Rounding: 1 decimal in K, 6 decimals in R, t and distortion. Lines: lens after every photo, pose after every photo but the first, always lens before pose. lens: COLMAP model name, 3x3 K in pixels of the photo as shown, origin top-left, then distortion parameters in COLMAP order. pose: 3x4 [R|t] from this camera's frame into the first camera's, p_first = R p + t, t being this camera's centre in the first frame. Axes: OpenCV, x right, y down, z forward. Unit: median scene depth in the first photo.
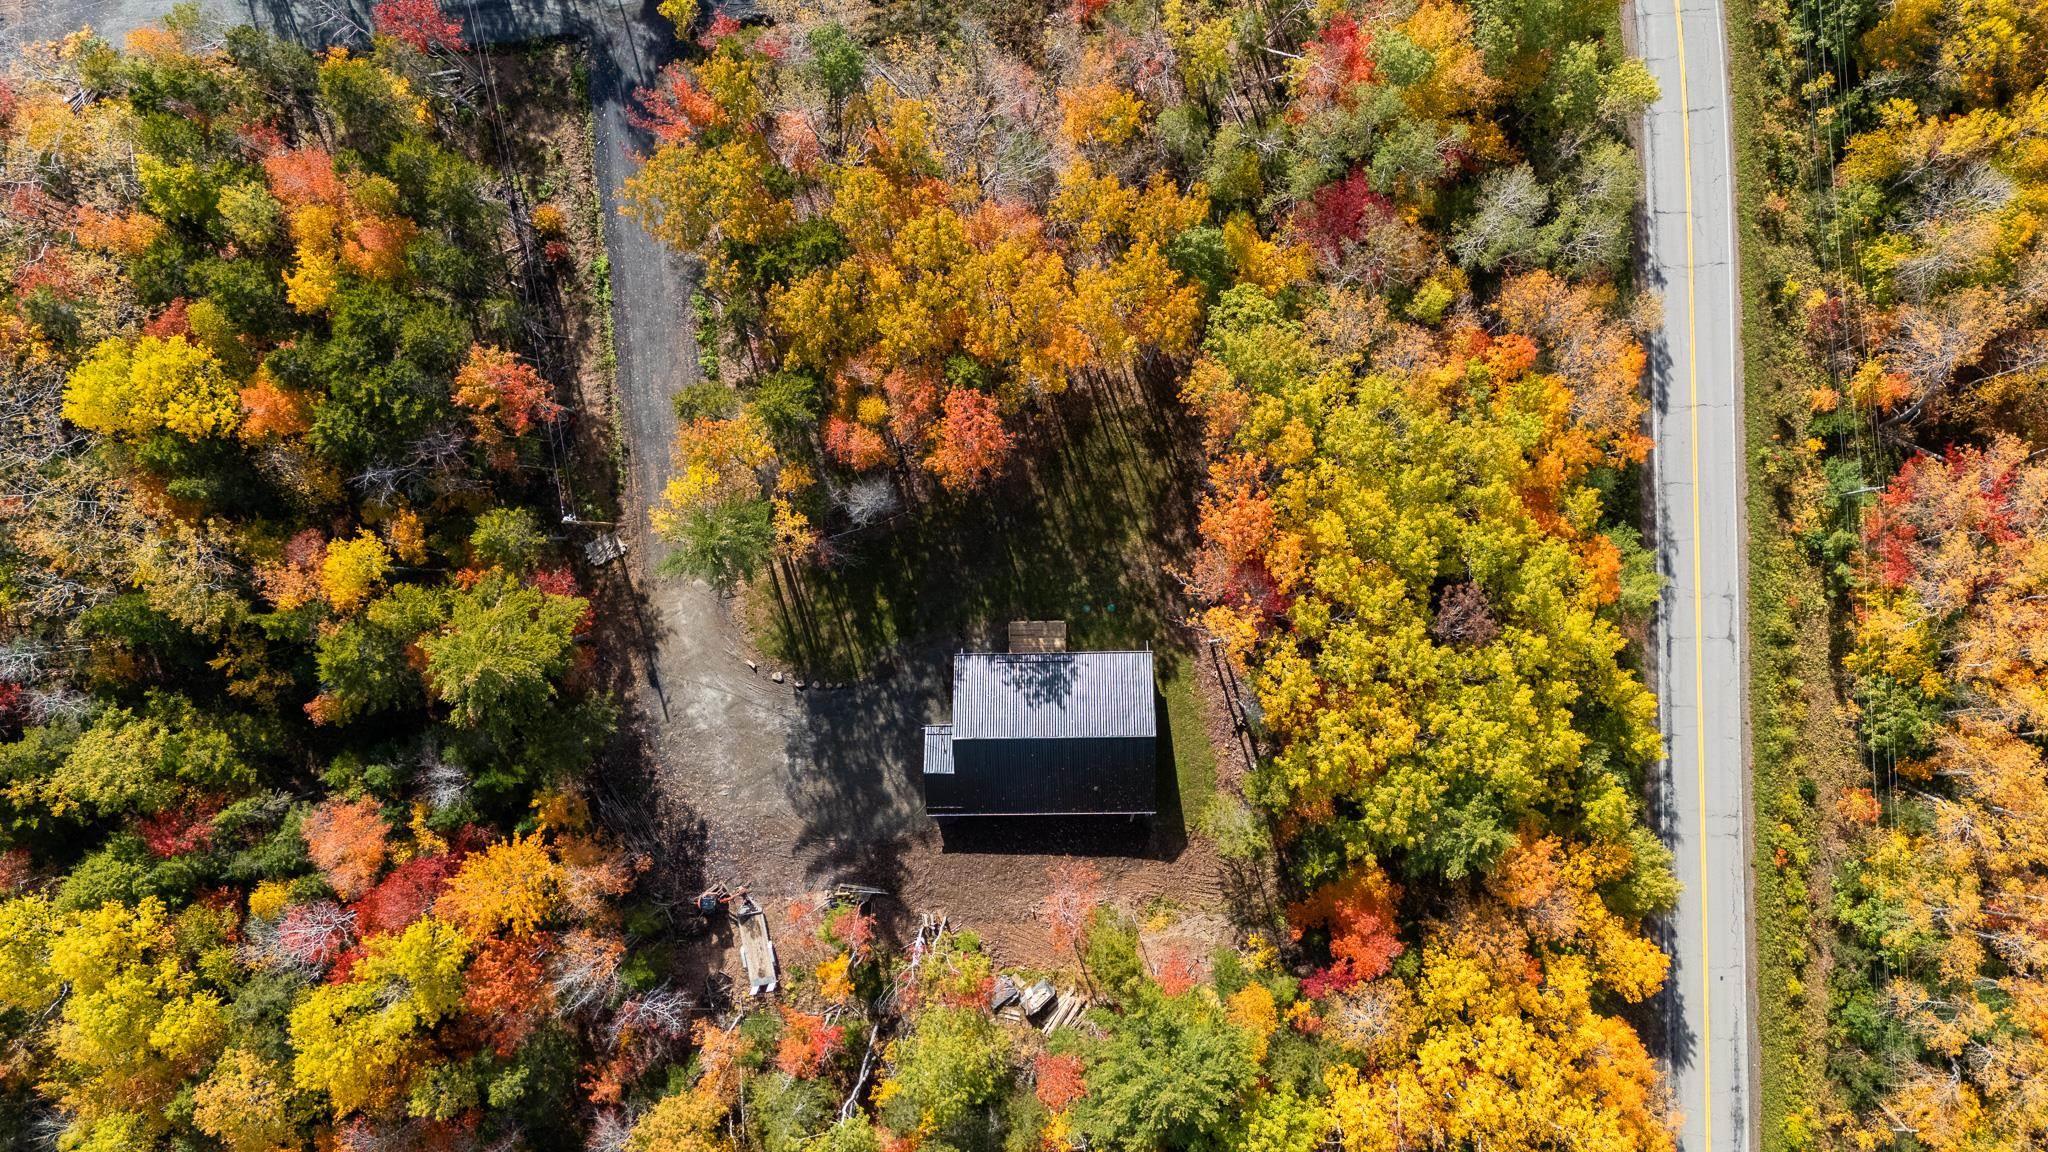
lens RADIAL K [[1475.0, 0, 1022.2], [0, 1475.0, 562.3], [0, 0, 1]] dist [0.006833, -0.011430]
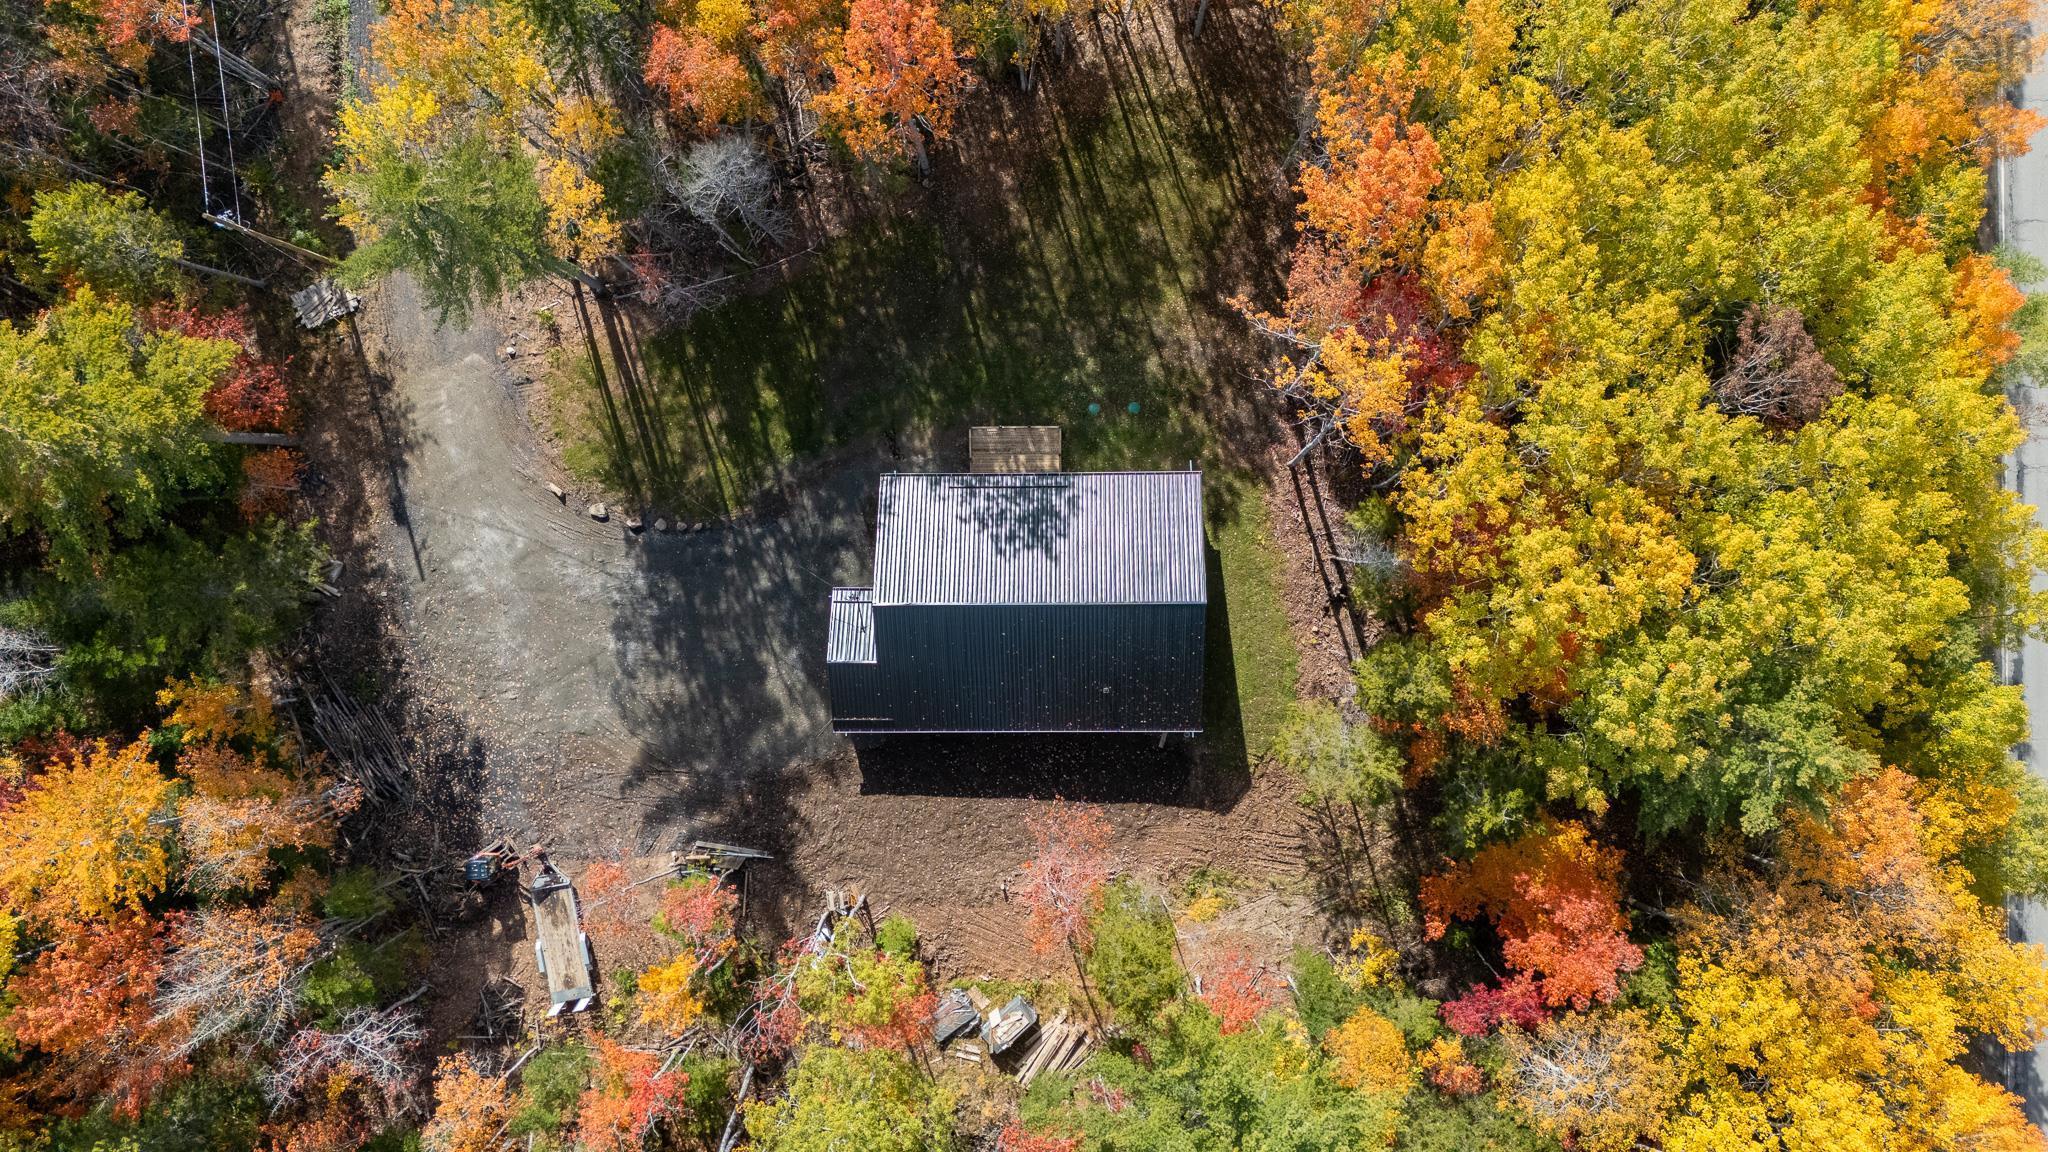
lens RADIAL K [[1475.0, 0, 1027.6], [0, 1475.0, 590.8], [0, 0, 1]] dist [0.006833, -0.011430]
pose [[0.999930, 0.011655, 0.002121, 0.015380], [-0.011702, 0.999653, 0.023613, 0.098492], [-0.001845, -0.023636, 0.999719, 0.388788]]
